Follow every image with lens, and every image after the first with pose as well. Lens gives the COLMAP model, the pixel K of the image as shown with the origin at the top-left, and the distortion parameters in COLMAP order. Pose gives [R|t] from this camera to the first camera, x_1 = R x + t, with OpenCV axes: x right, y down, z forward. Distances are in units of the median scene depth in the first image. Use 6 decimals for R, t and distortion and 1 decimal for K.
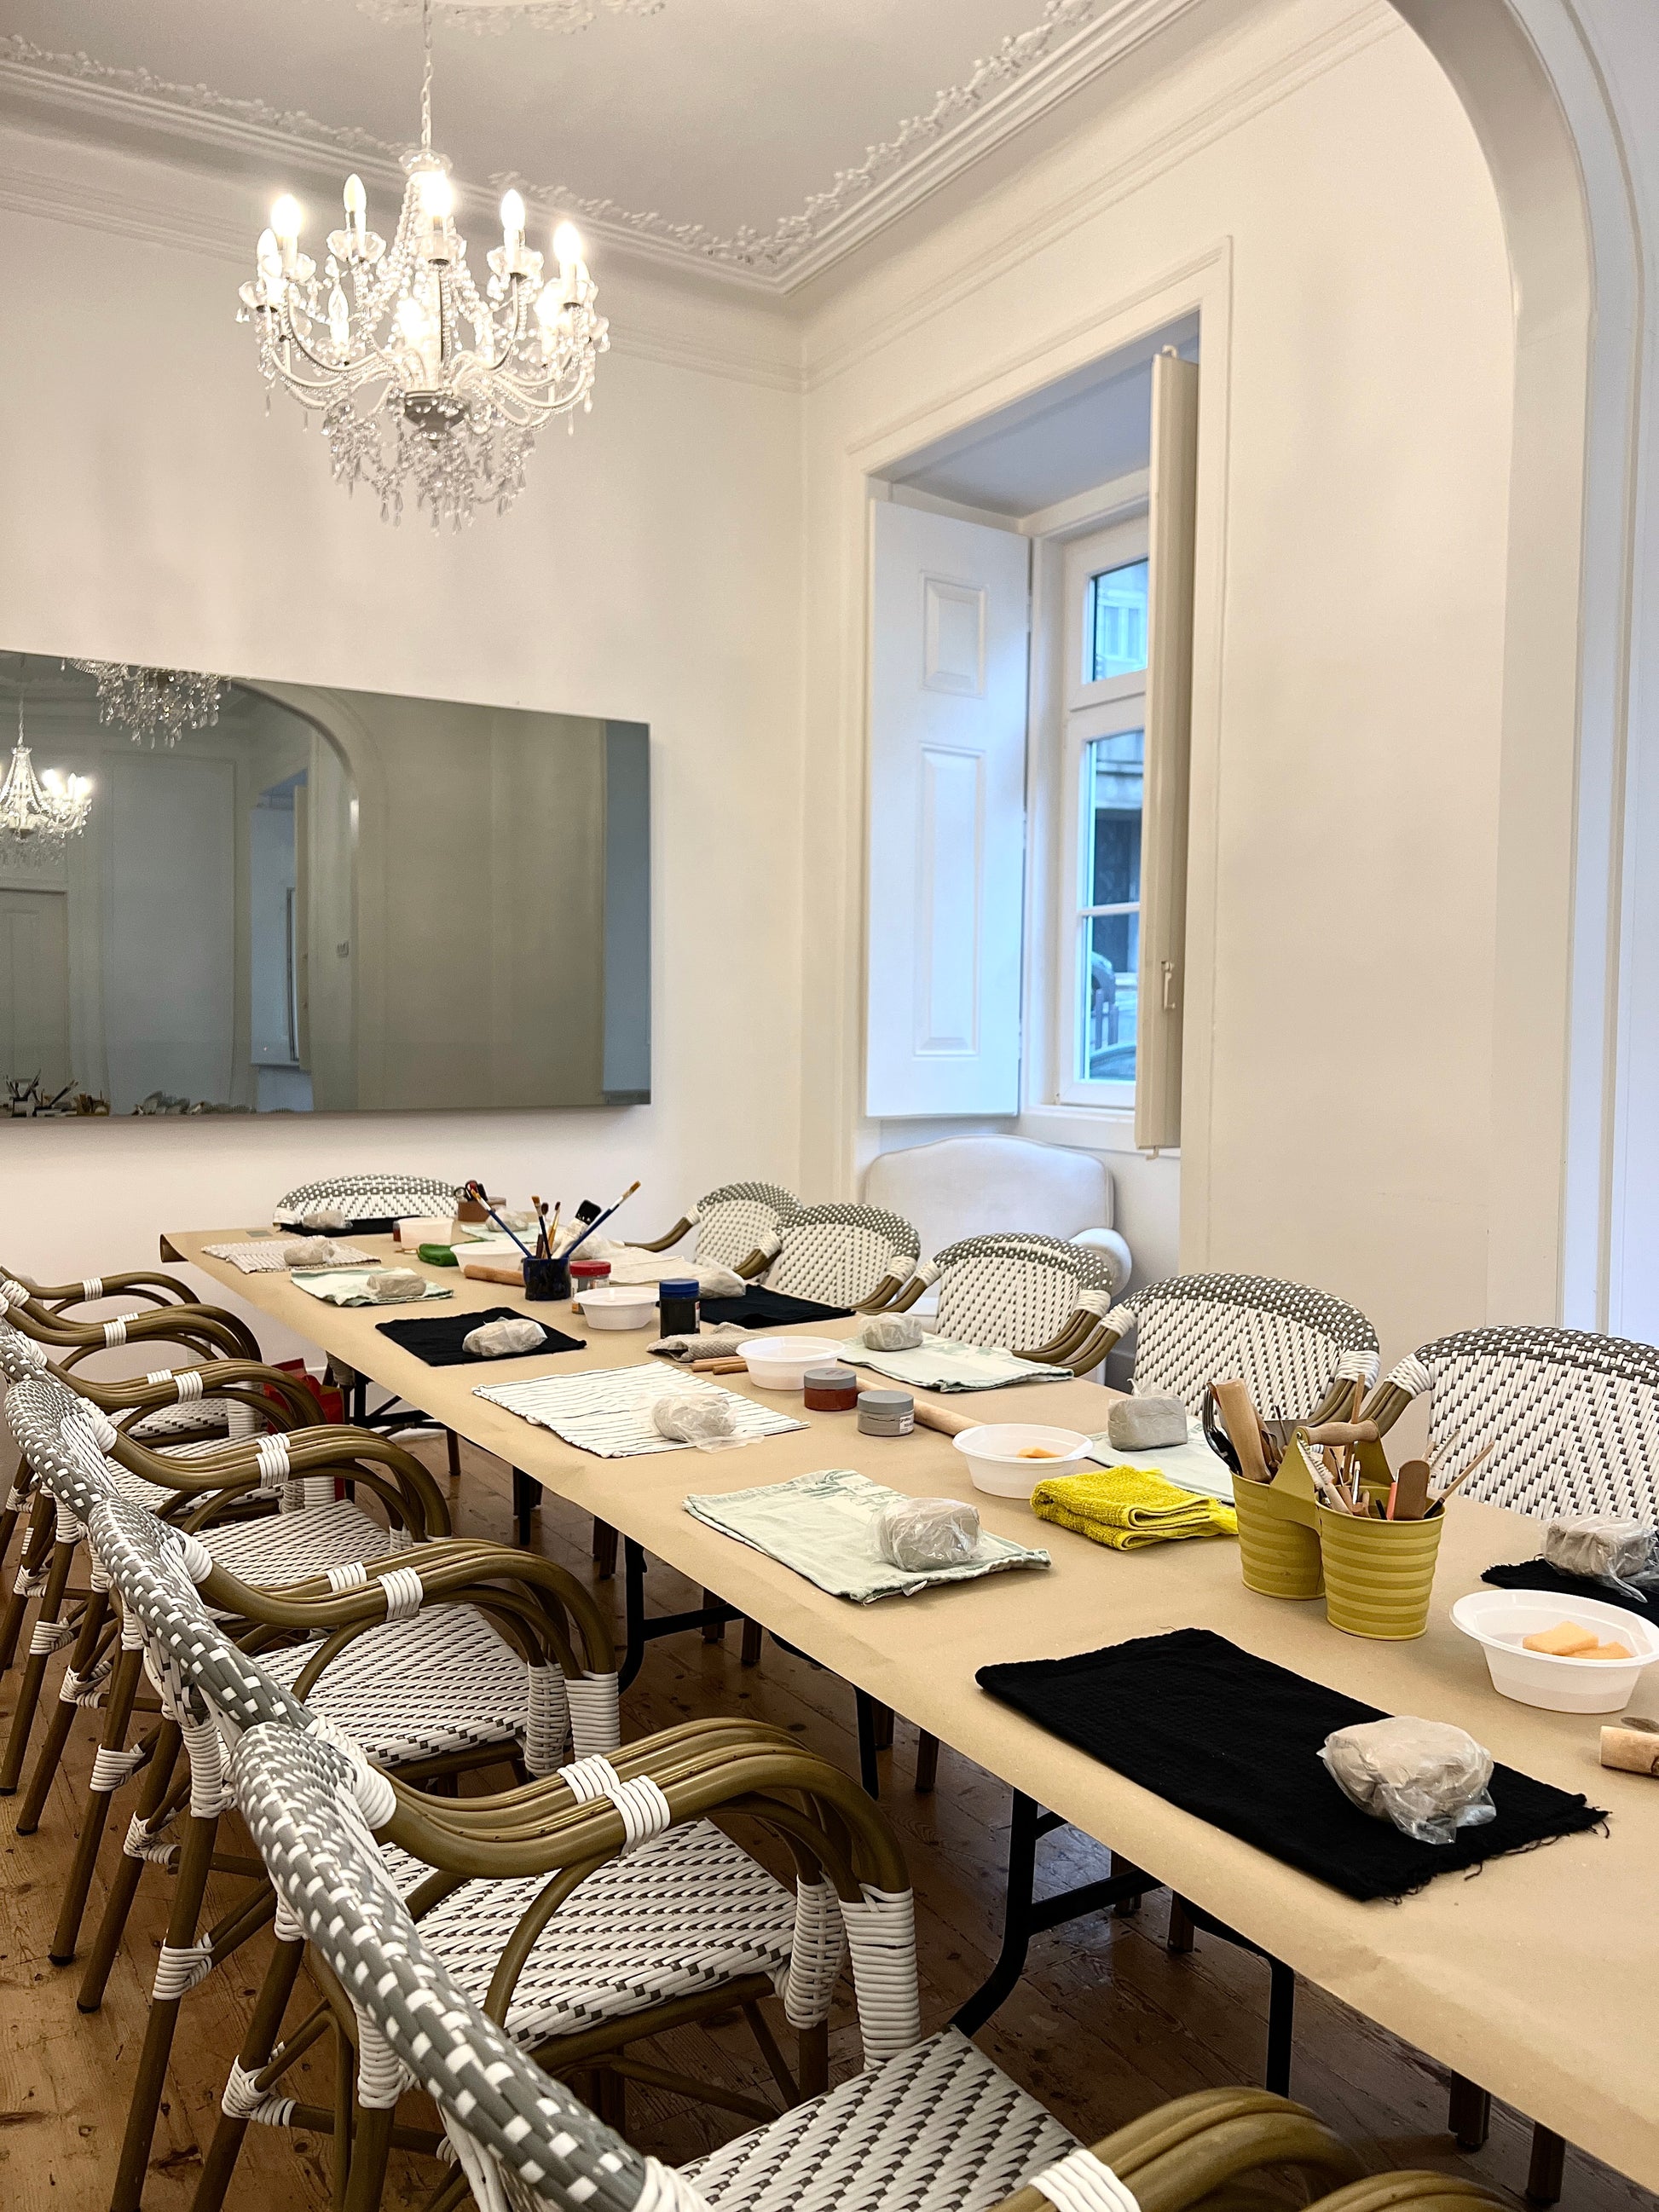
lens RADIAL K [[1651.7, 0, 847.3], [0, 1651.7, 1156.5], [0, 0, 1]] dist [-0.002333, -0.005597]
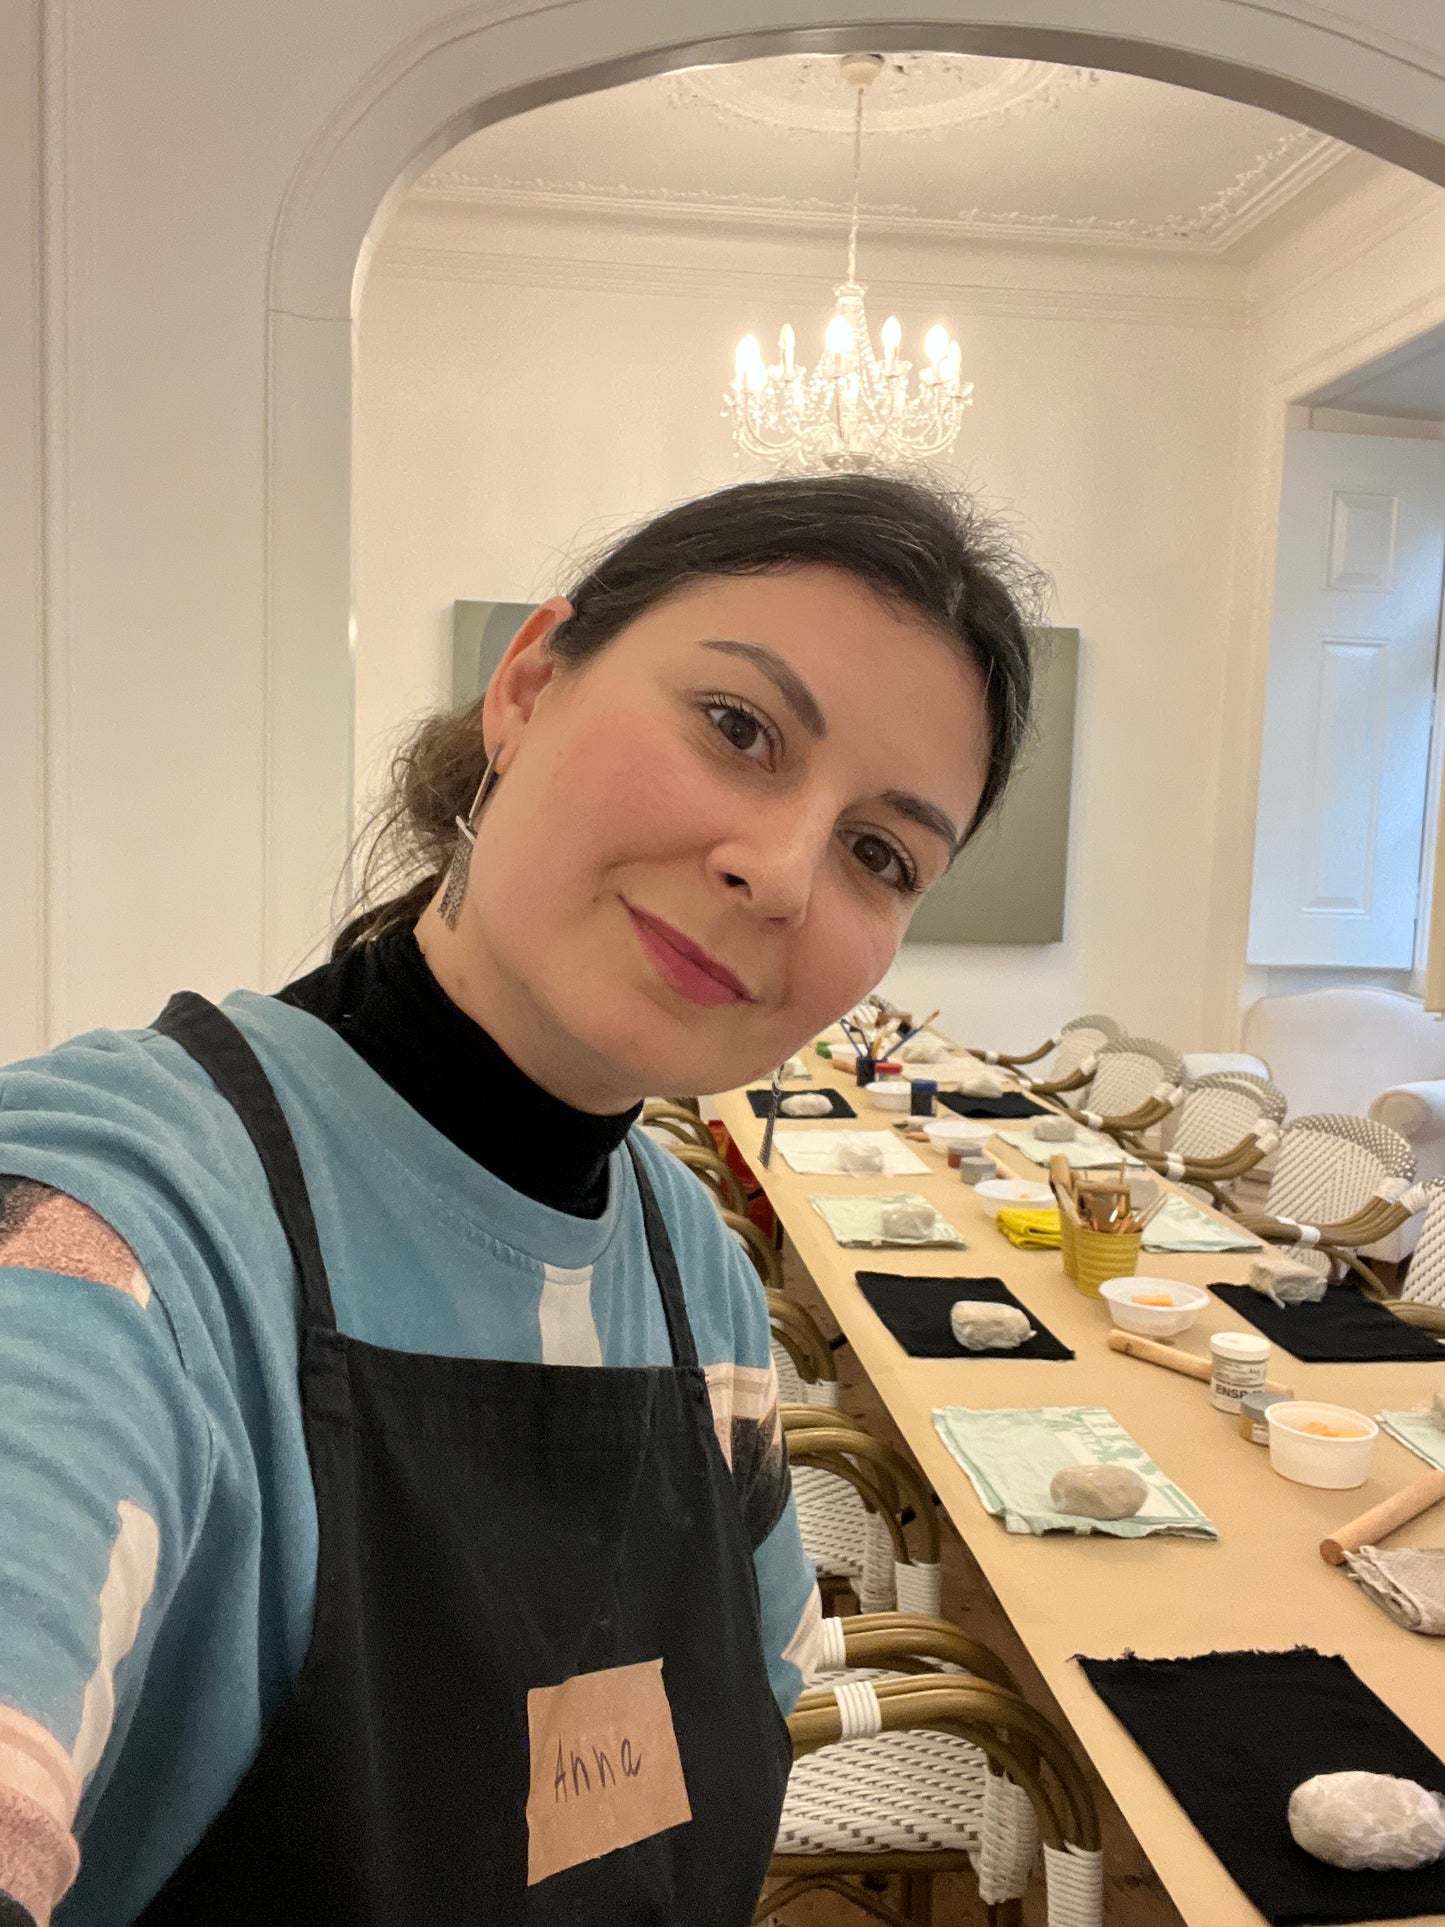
lens RADIAL K [[1702.1, 0, 713.5], [0, 1702.1, 963.4], [0, 0, 1]] dist [0.003747, 0.001035]
pose [[0.898111, 0.061862, -0.435396, 0.277658], [-0.061058, 0.998008, 0.015852, -0.030116], [0.435509, 0.012347, 0.900099, -0.329305]]
